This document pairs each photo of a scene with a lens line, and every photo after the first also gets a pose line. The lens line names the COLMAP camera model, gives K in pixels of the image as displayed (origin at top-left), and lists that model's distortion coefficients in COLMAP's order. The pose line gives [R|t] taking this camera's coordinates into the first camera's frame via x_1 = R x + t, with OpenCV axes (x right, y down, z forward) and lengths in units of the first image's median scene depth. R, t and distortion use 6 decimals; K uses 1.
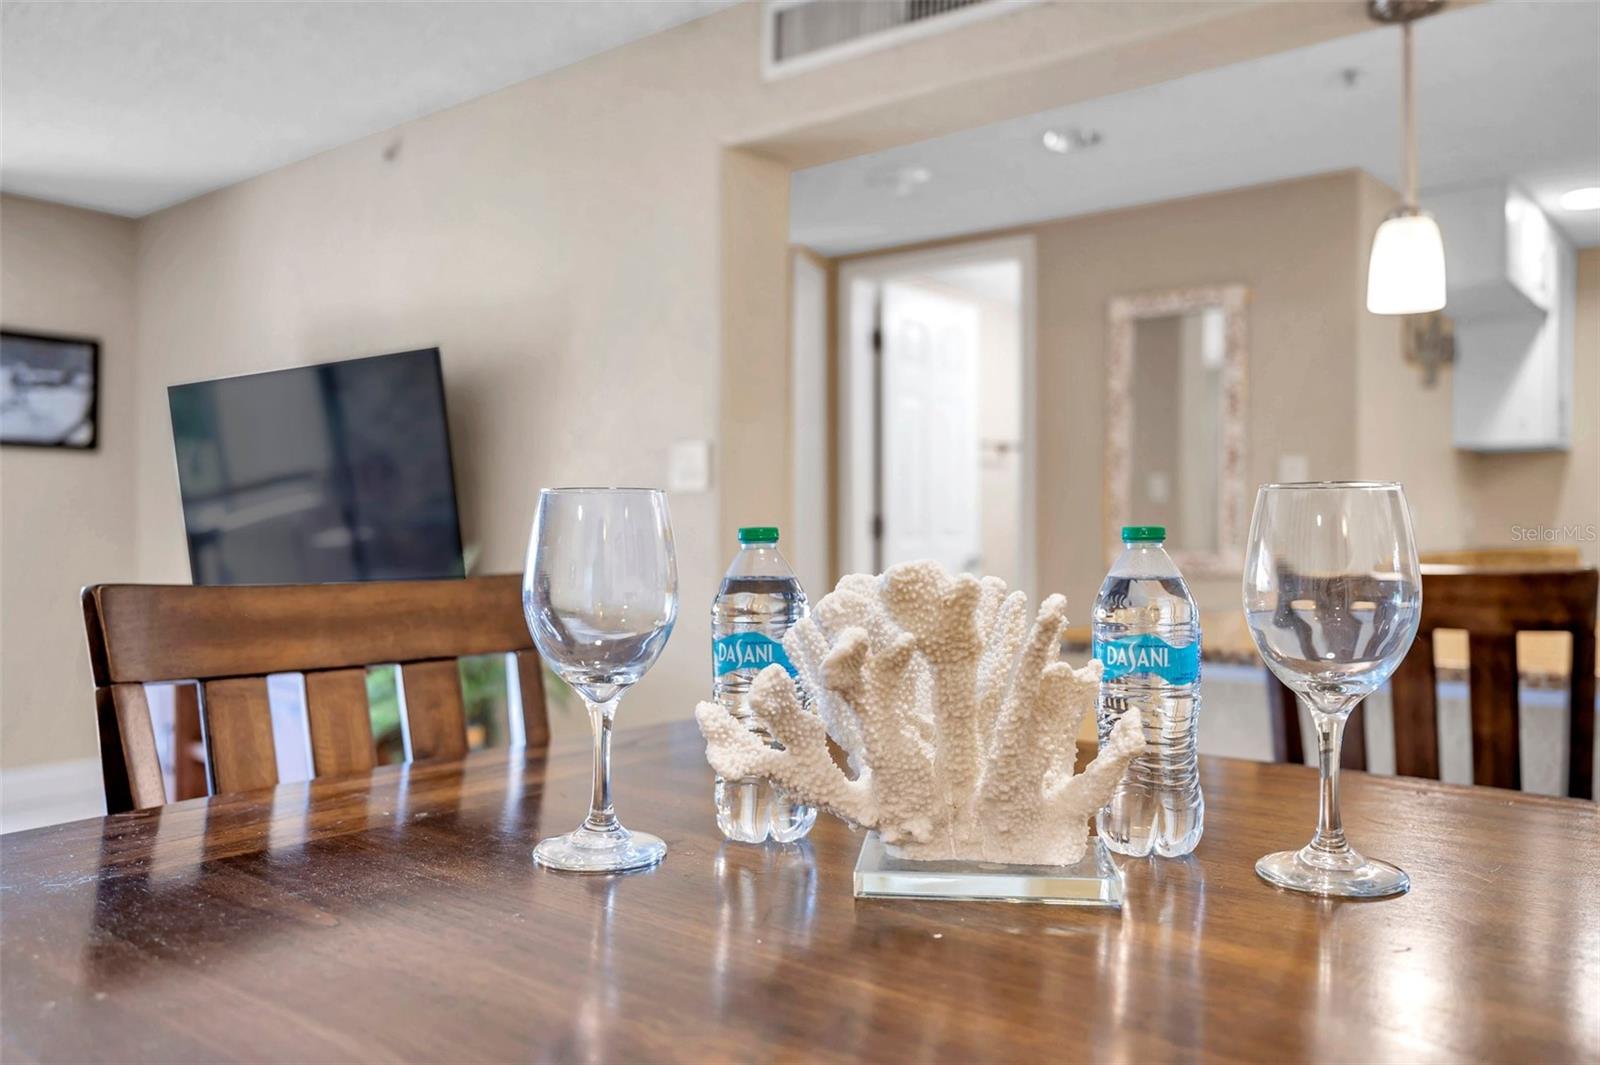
lens RADIAL K [[1238.9, 0, 800.0], [0, 1238.9, 532.5], [0, 0, 1]] dist [0.007551, 0.001727]
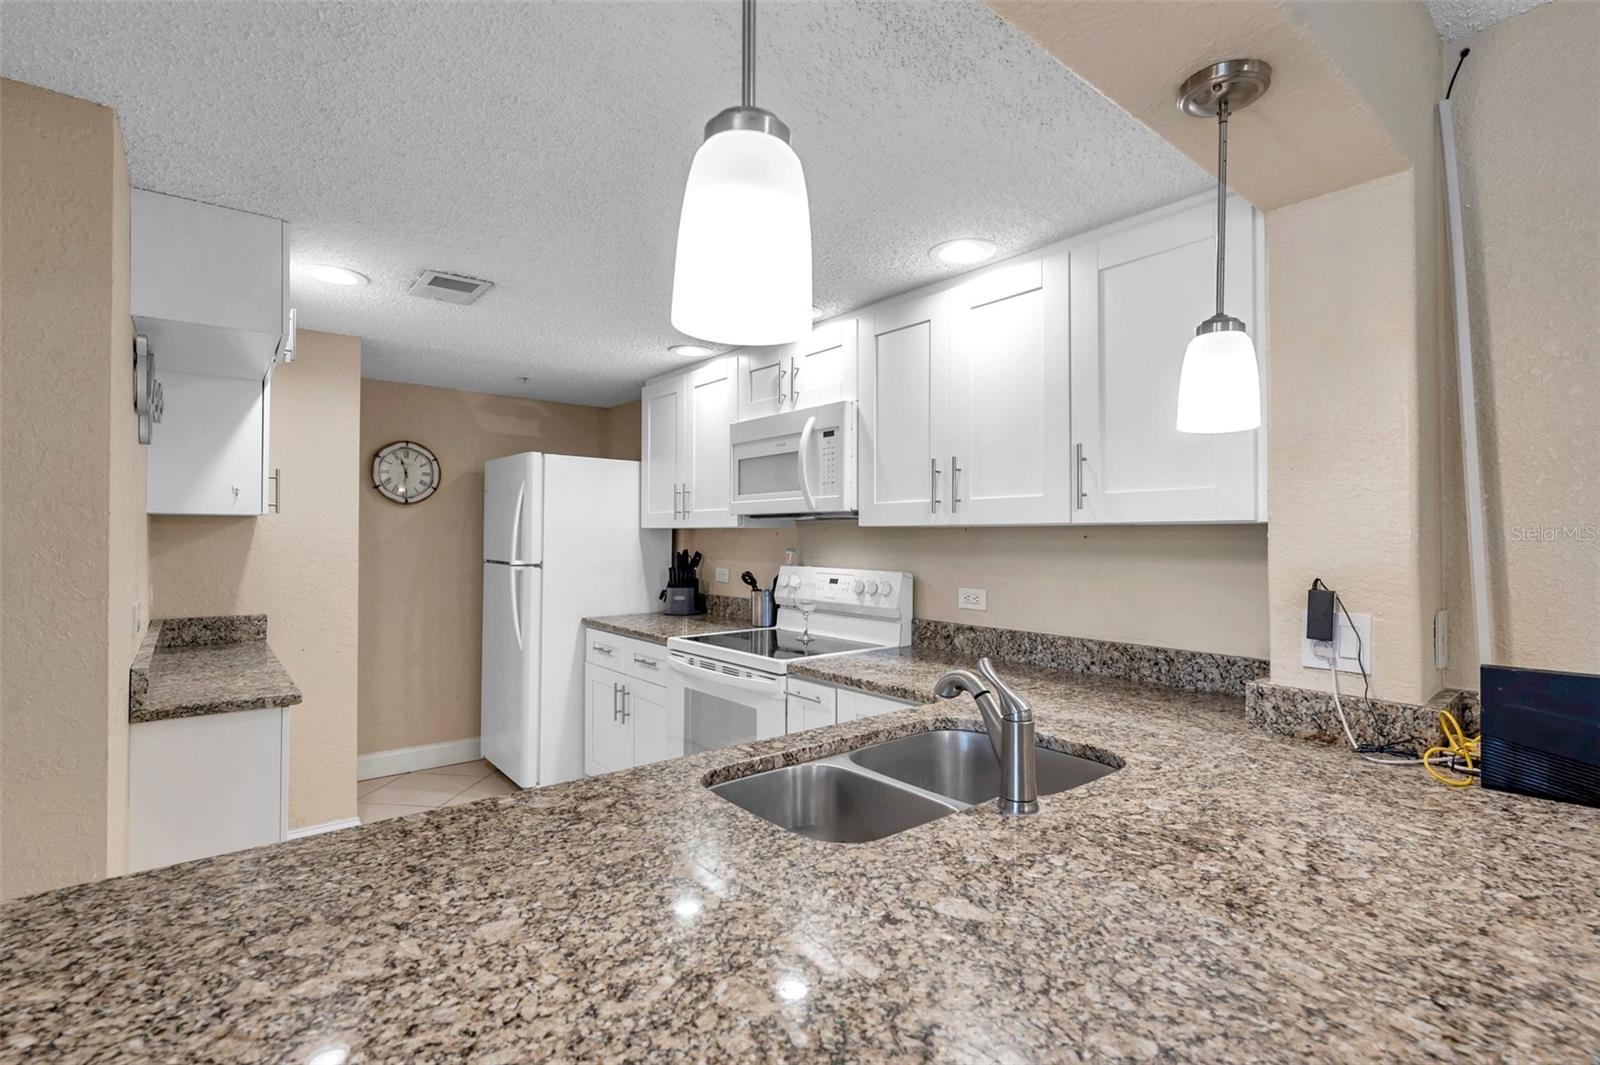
lens RADIAL K [[738.8, 0, 800.0], [0, 738.8, 532.5], [0, 0, 1]] dist [0.000797, 0.000299]
pose [[0.195360, 0.001830, 0.980730, 0.116927], [0.002853, 0.999993, -0.002434, -0.055642], [-0.980728, 0.003273, 0.195353, 0.477485]]
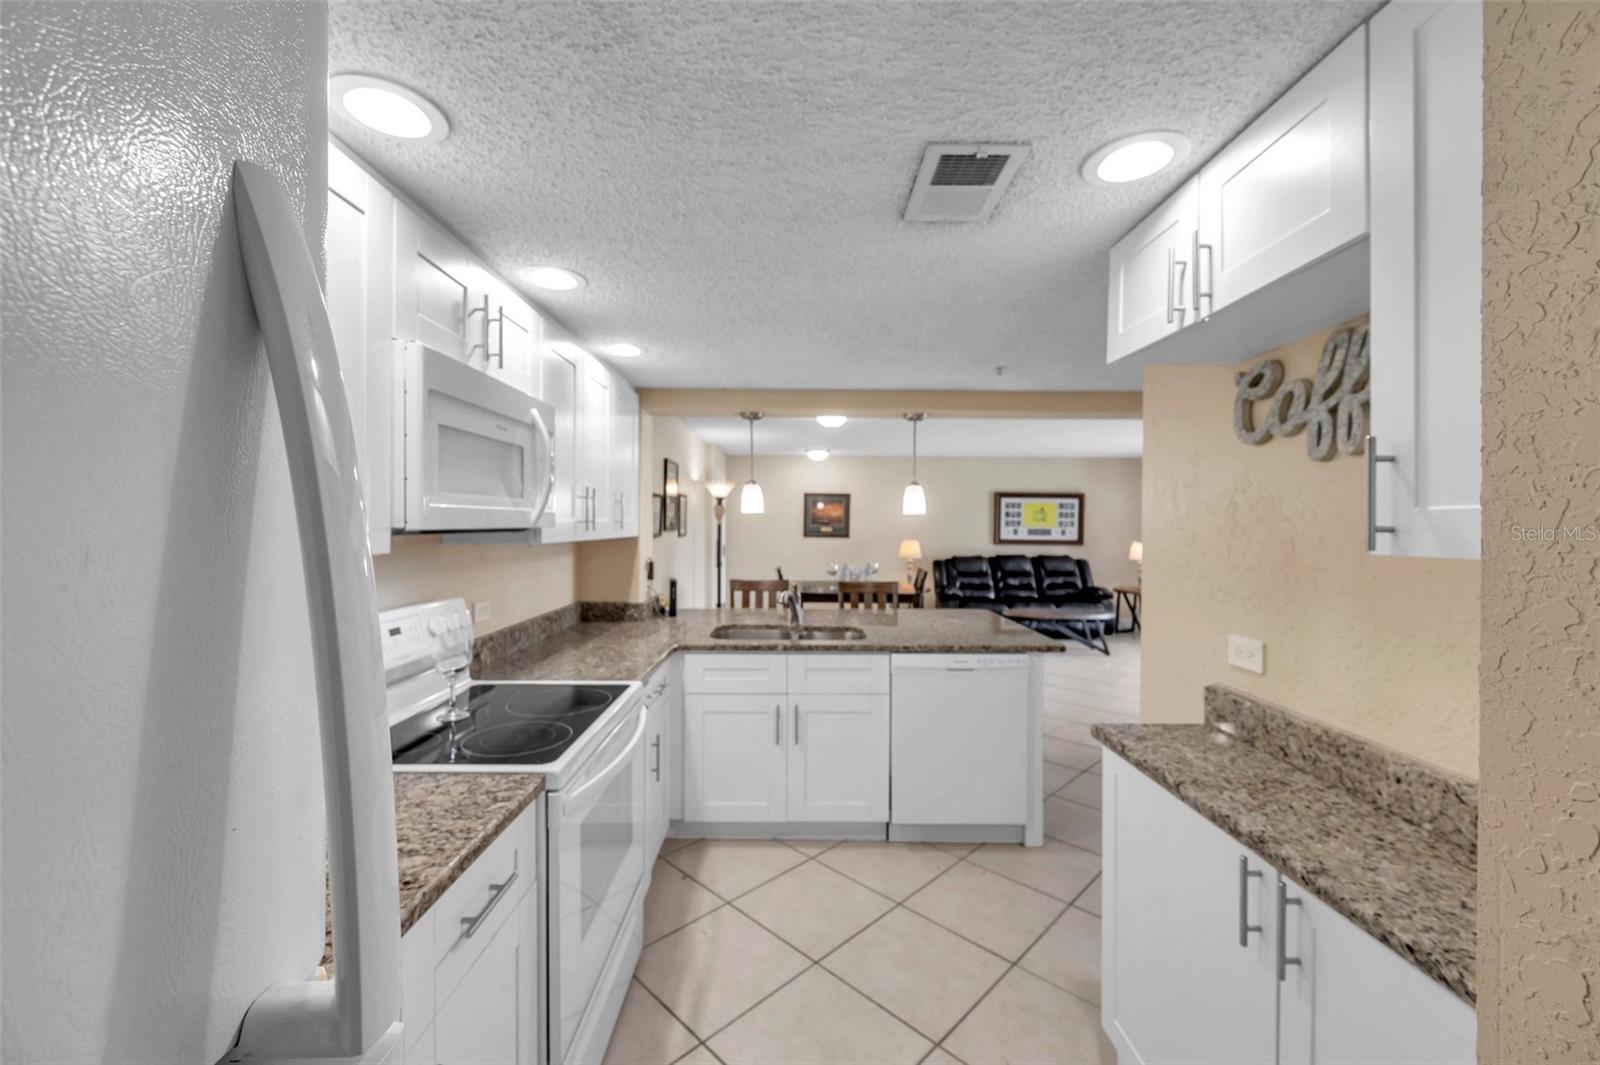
lens RADIAL K [[632.0, 0, 797.4], [0, 632.0, 529.2], [0, 0, 1]] dist [0.000888, 0.000083]
pose [[-0.771749, -0.001894, -0.635925, 0.883053], [-0.011456, 0.999875, 0.010924, -0.080904], [0.635824, 0.015716, -0.771674, 1.046208]]
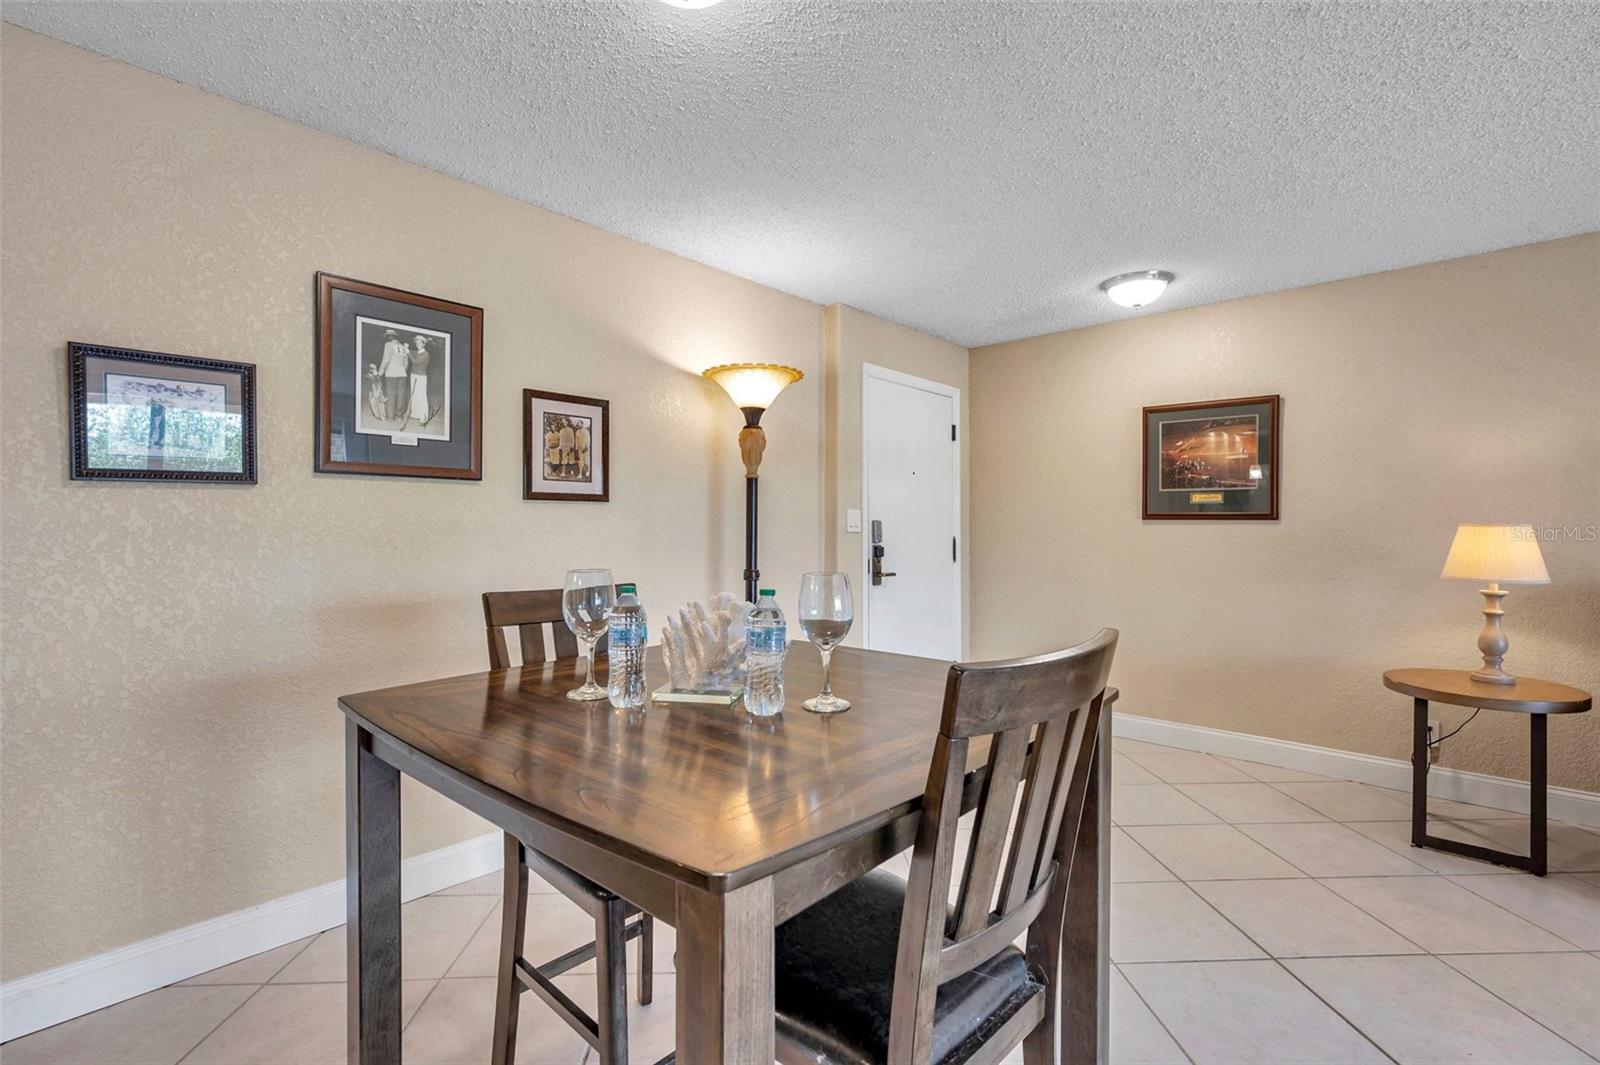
lens RADIAL K [[738.8, 0, 800.0], [0, 738.8, 532.5], [0, 0, 1]] dist [0.000797, 0.000299]
pose [[-0.998687, -0.001332, 0.051210, -0.032786], [-0.000859, 0.999957, 0.009252, -0.025694], [-0.051220, 0.009196, -0.998645, 0.462304]]
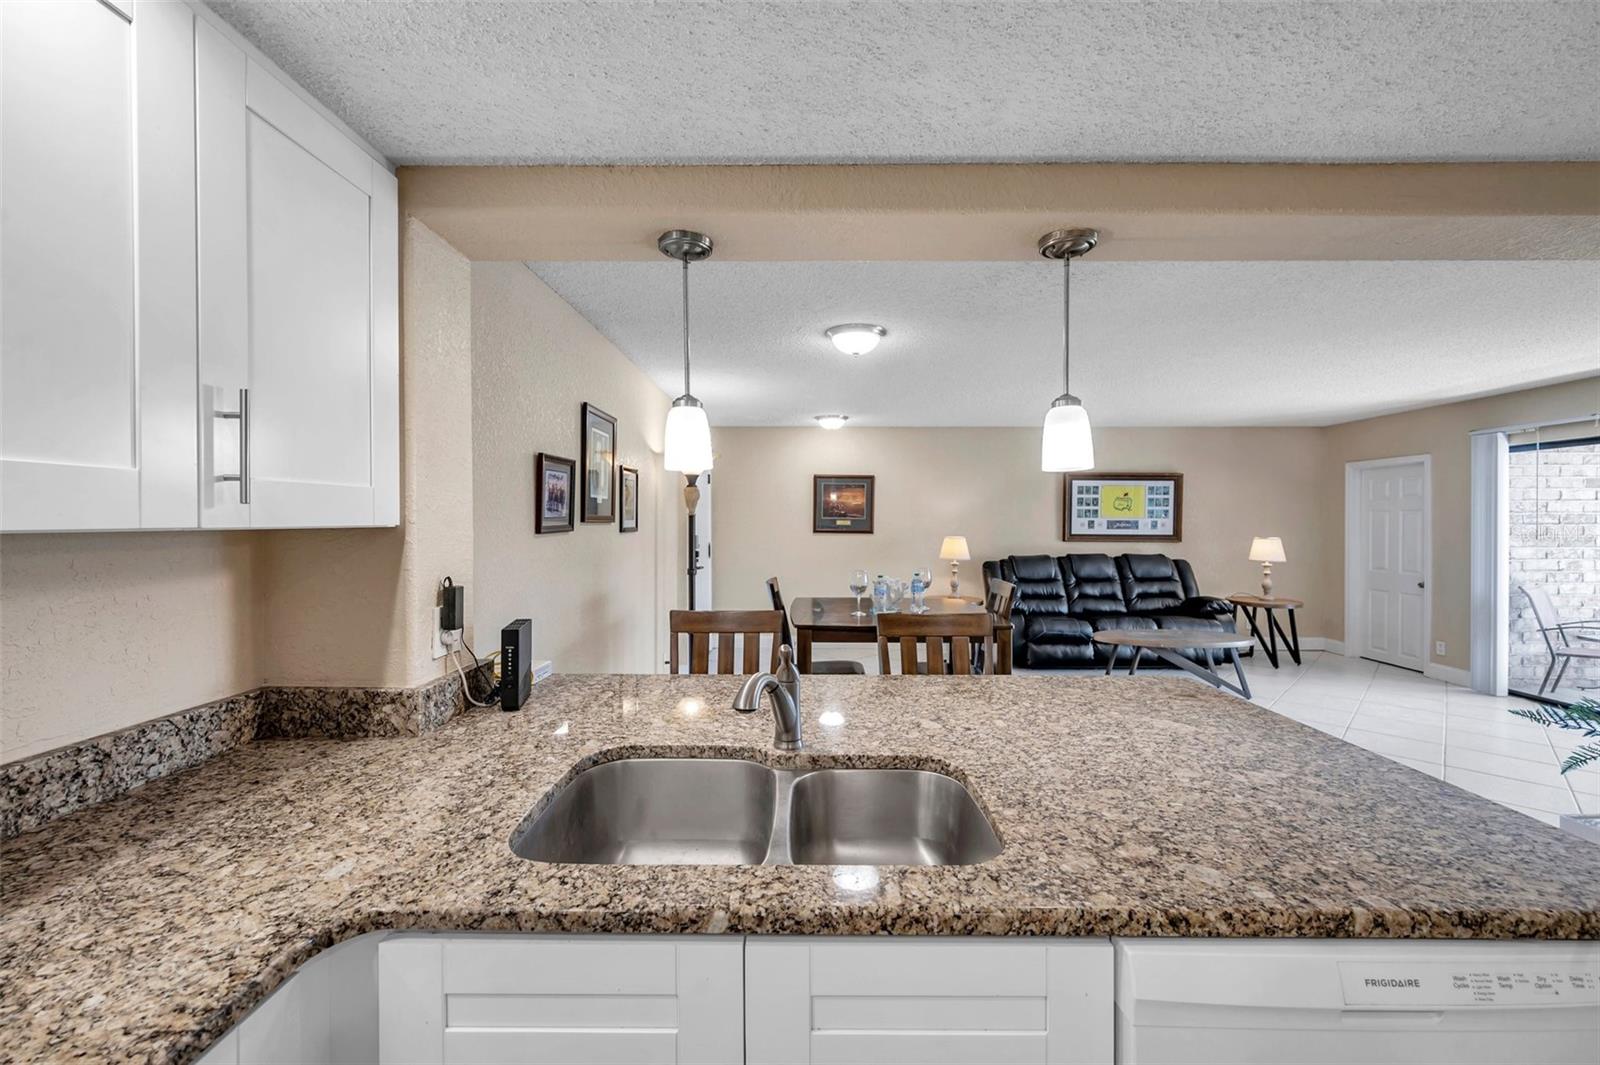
lens RADIAL K [[635.8, 0, 800.0], [0, 635.8, 527.0], [0, 0, 1]] dist [-0.002362, 0.000257]
pose [[-0.780599, 0.003007, -0.625025, 0.582211], [-0.005437, 0.999918, 0.011601, -0.066113], [0.625009, 0.012454, -0.780518, 0.694957]]
